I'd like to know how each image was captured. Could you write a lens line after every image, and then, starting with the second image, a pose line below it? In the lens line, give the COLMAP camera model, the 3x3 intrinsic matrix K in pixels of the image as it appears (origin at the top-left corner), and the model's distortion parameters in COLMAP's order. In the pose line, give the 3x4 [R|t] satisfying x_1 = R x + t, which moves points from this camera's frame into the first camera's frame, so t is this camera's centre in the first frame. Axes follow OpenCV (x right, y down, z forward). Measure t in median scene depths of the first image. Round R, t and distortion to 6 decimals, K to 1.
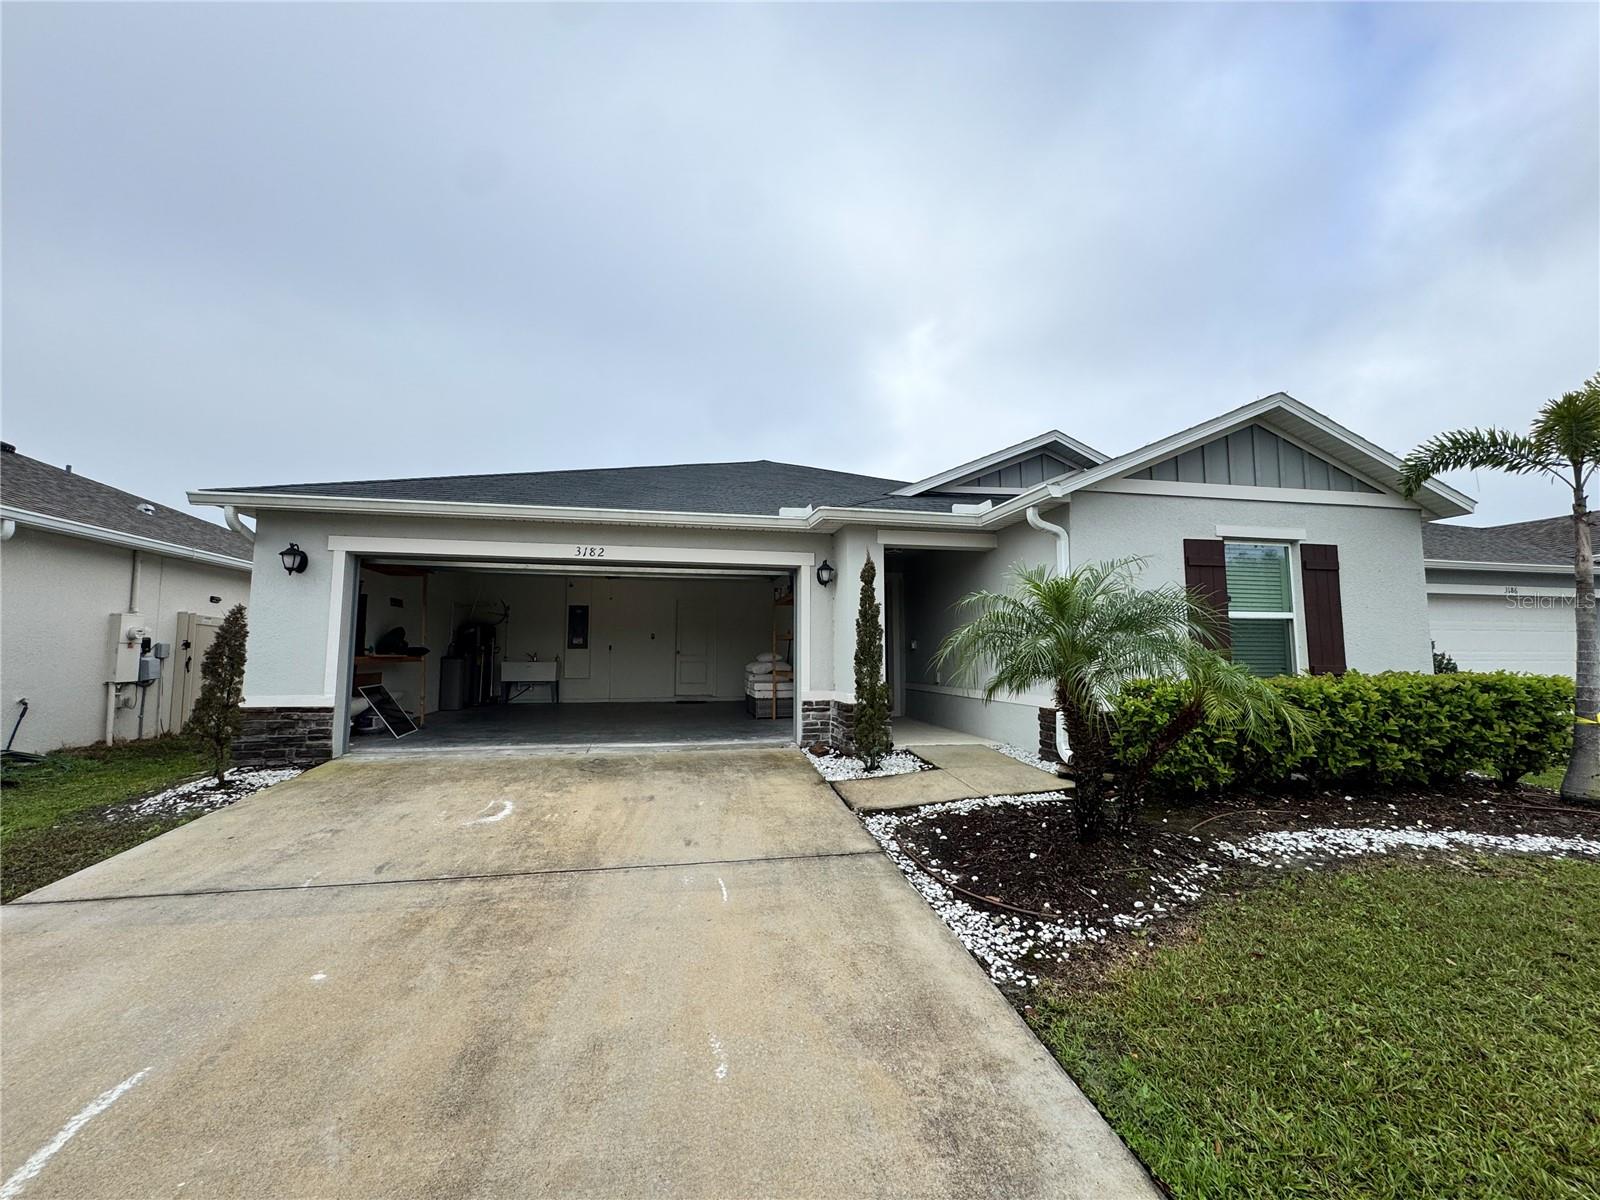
lens RADIAL K [[636.8, 0, 799.5], [0, 636.8, 599.9], [0, 0, 1]] dist [-0.001205, -0.000110]
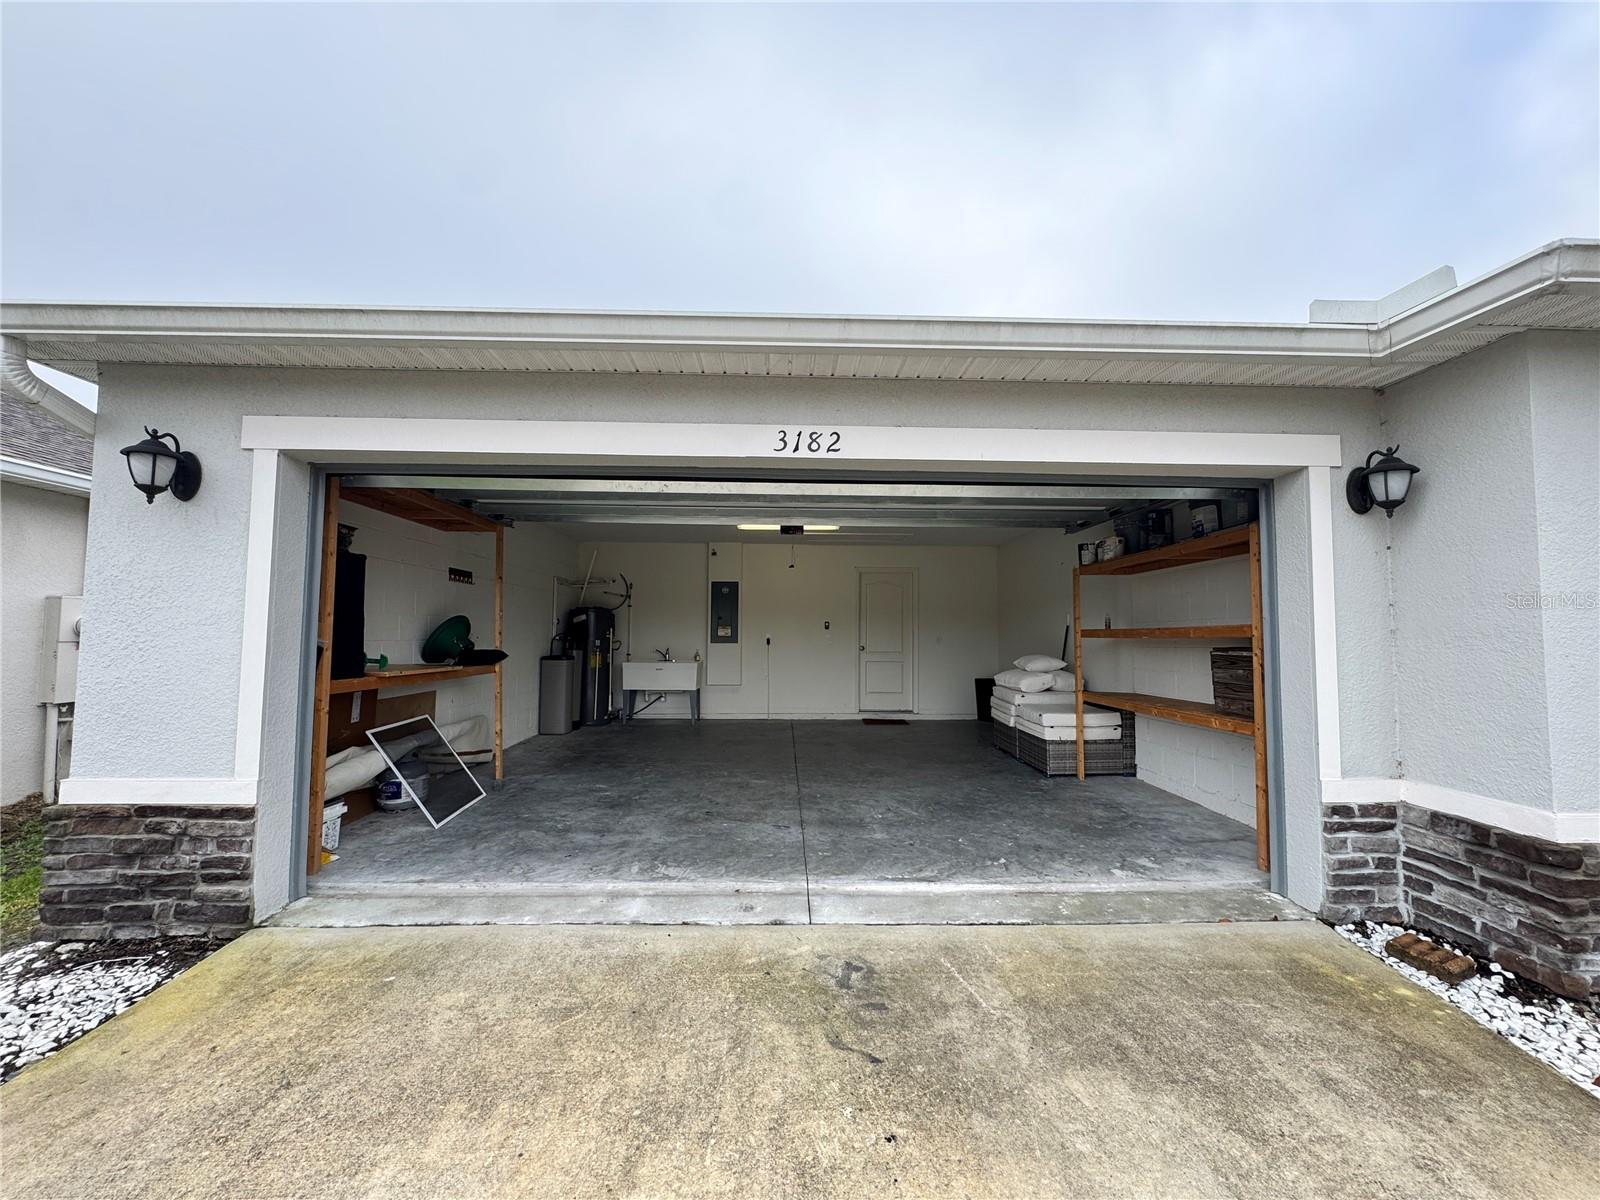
lens RADIAL K [[636.8, 0, 797.7], [0, 636.8, 600.0], [0, 0, 1]] dist [-0.001205, -0.000110]
pose [[0.984768, -0.004850, -0.173808, -0.251020], [0.010094, 0.999520, 0.029295, 0.016030], [0.173583, -0.030603, 0.984344, 0.554213]]
